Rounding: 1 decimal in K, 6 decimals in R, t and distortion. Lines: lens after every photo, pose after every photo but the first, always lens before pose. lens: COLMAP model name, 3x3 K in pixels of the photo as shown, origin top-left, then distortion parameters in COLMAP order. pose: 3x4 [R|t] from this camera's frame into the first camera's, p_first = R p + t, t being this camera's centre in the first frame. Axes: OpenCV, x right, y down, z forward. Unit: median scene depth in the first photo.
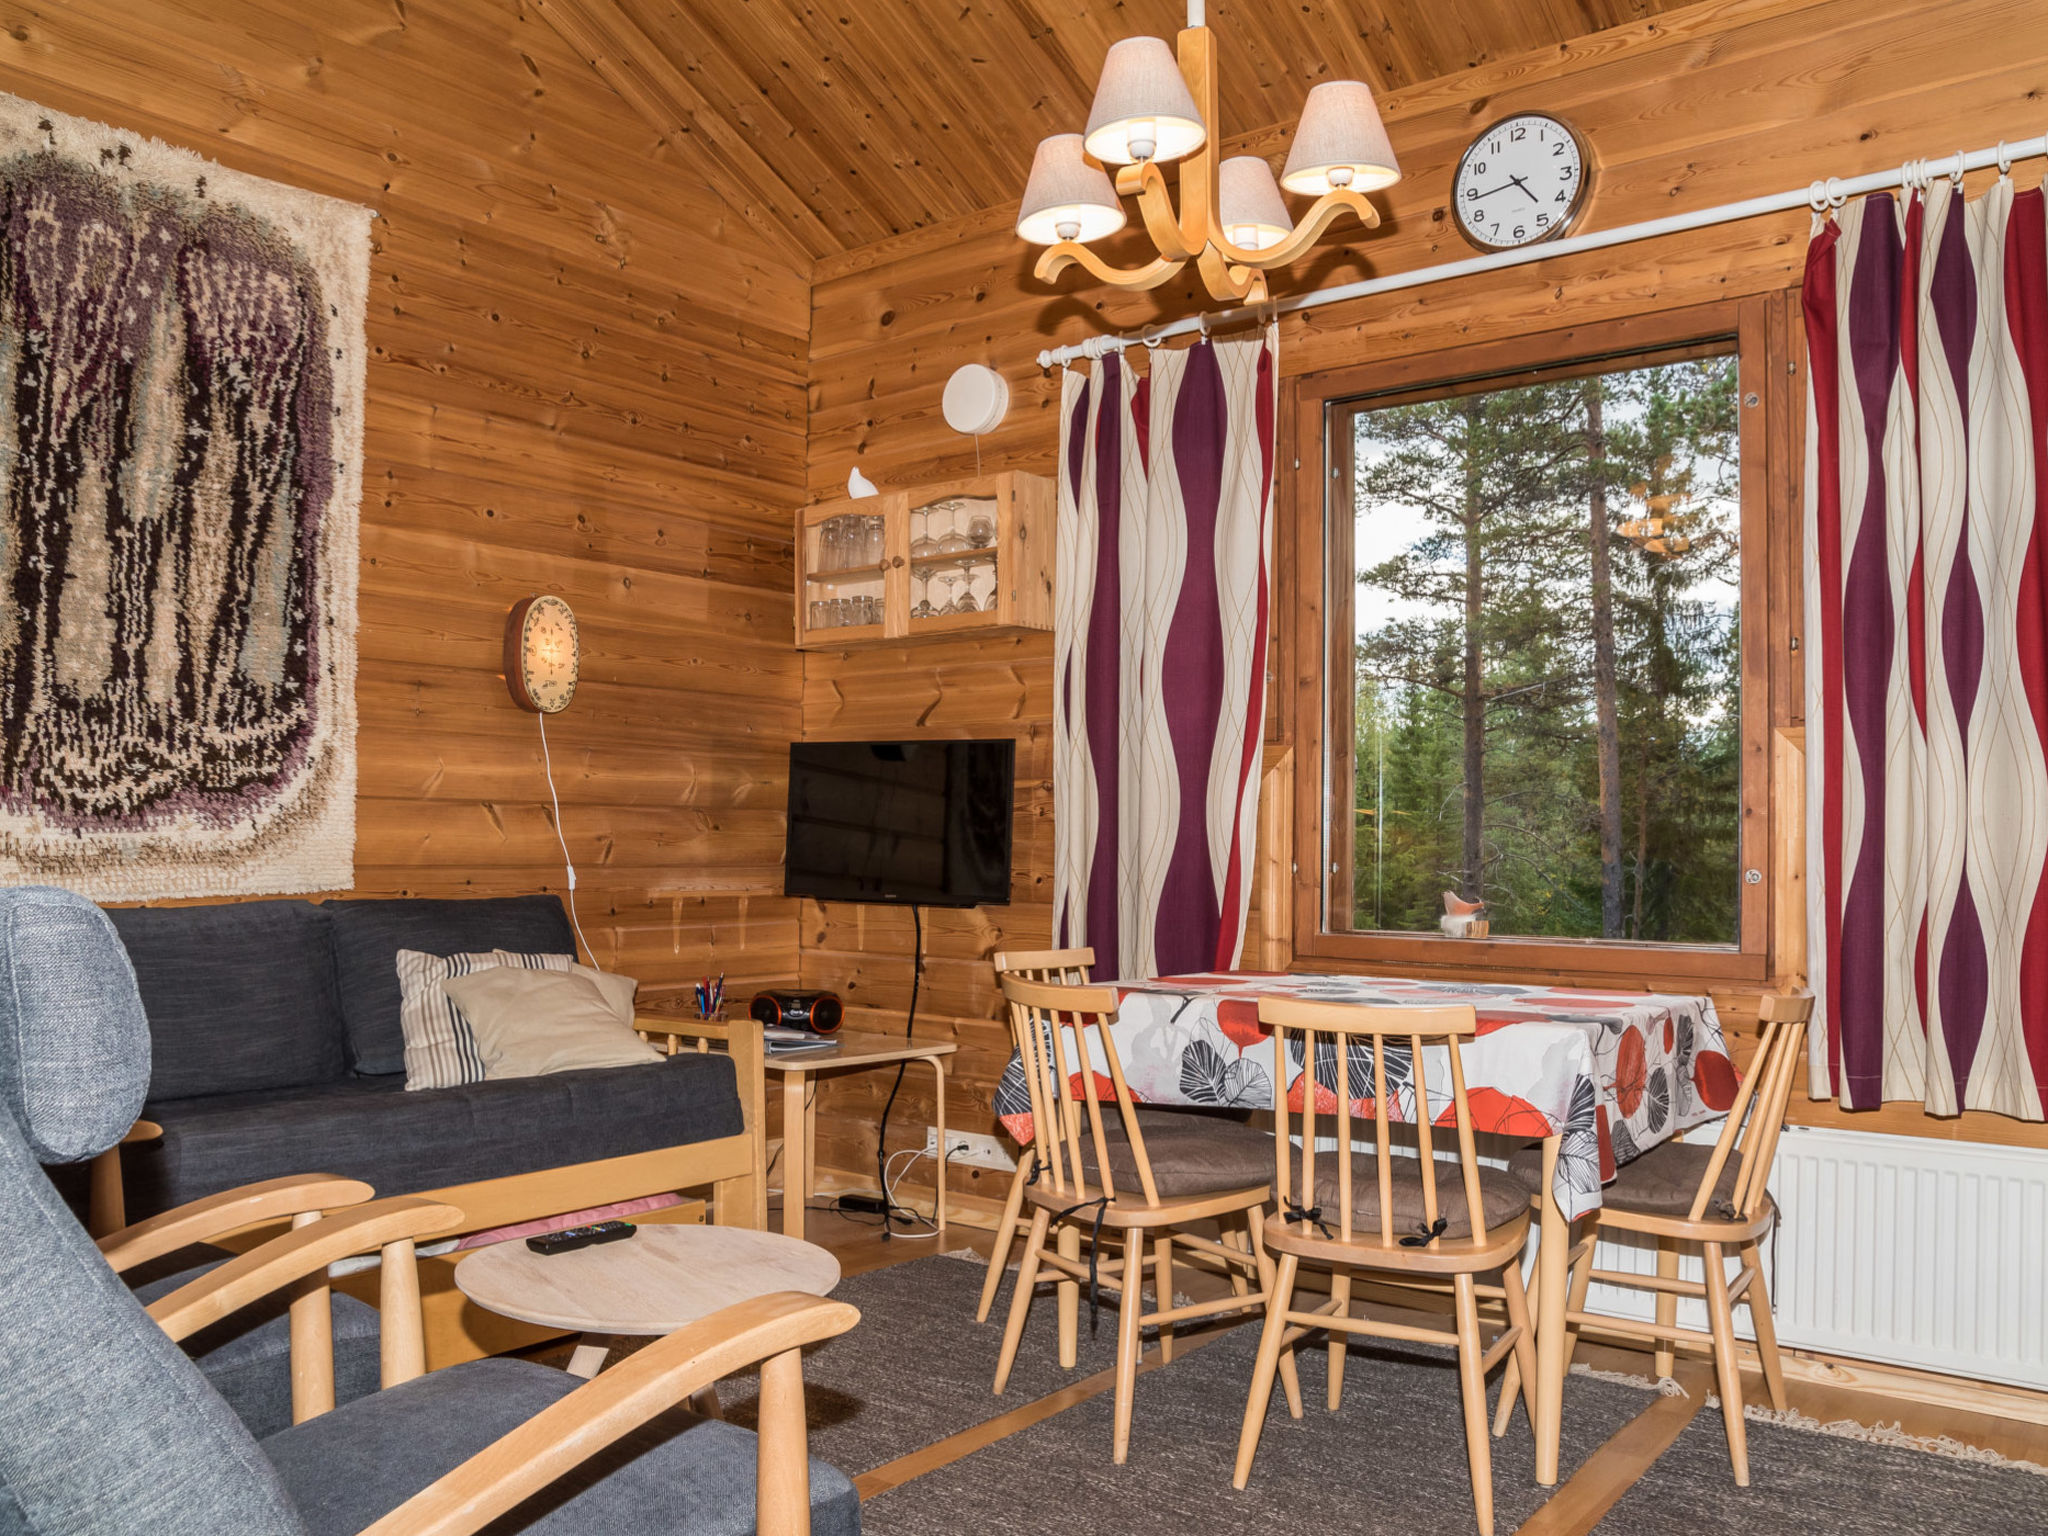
lens RADIAL K [[1630.4, 0, 1002.4], [0, 1630.4, 812.6], [0, 0, 1]] dist [-0.081565, 0.057330]
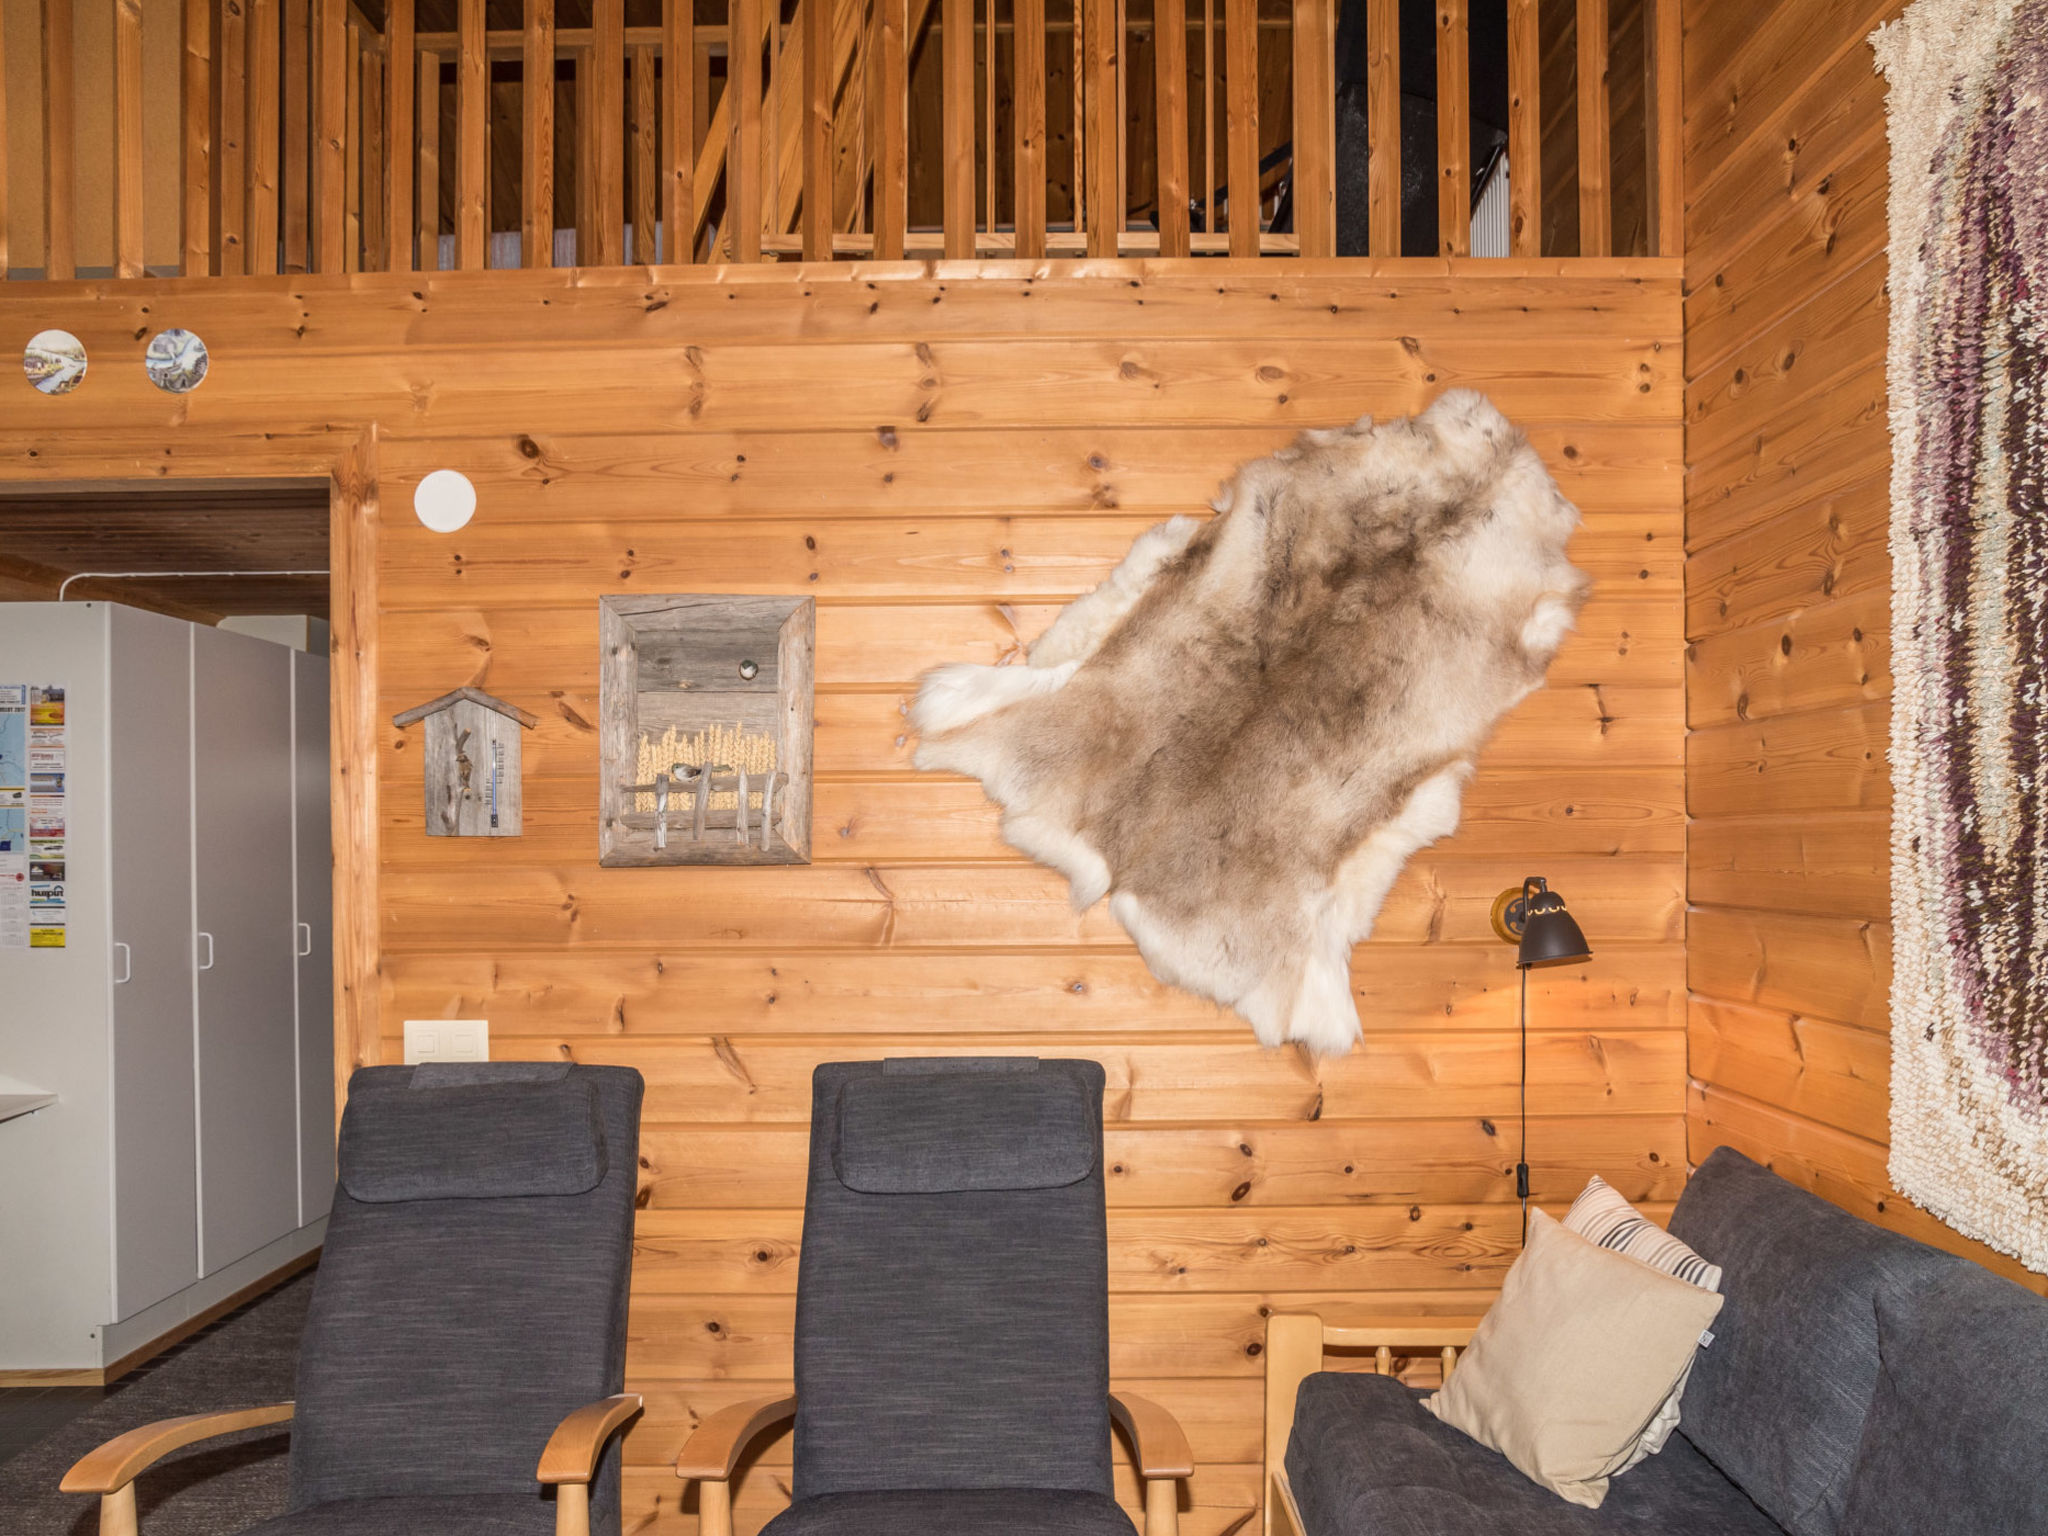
lens RADIAL K [[1580.8, 0, 1013.8], [0, 1580.8, 844.3], [0, 0, 1]] dist [-0.064720, 0.050933]
pose [[-0.783713, -0.000356, -0.621123, 0.040661], [0.012865, 0.999776, -0.016807, -0.088768], [0.620990, -0.021163, -0.783533, 1.111256]]
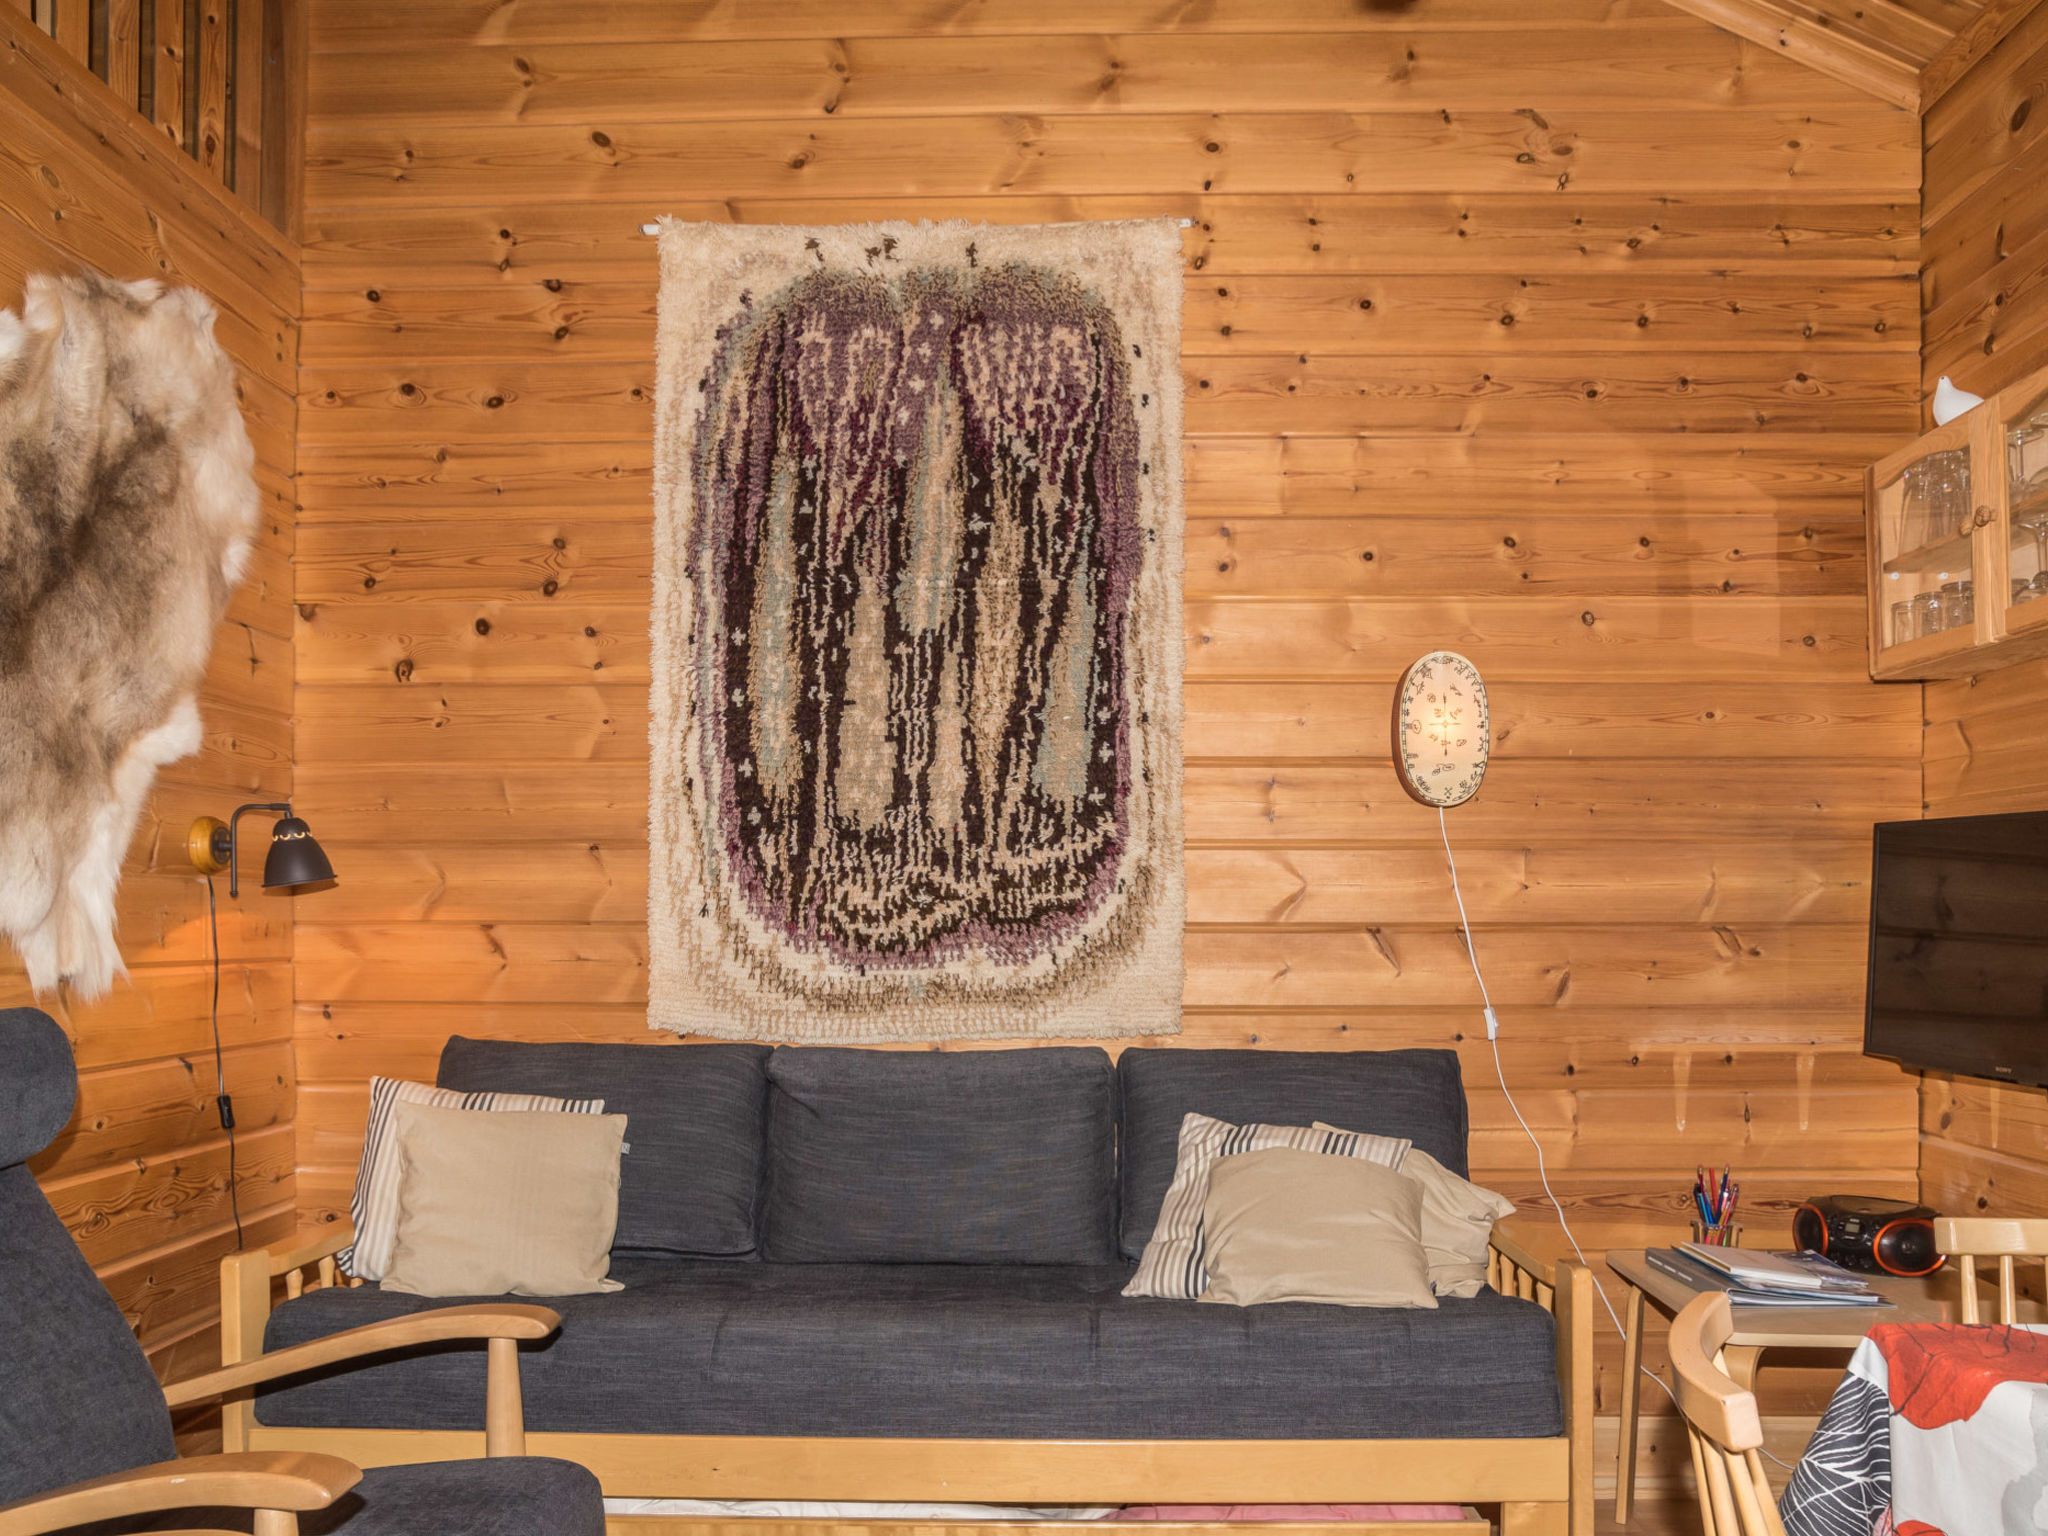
lens RADIAL K [[1580.8, 0, 1026.3], [0, 1580.8, 932.9], [0, 0, 1]] dist [-0.064720, 0.050933]
pose [[0.611347, -0.001707, -0.791361, 0.215412], [0.019179, 0.999736, 0.012660, -0.018393], [0.791130, -0.022917, 0.611218, 0.466010]]
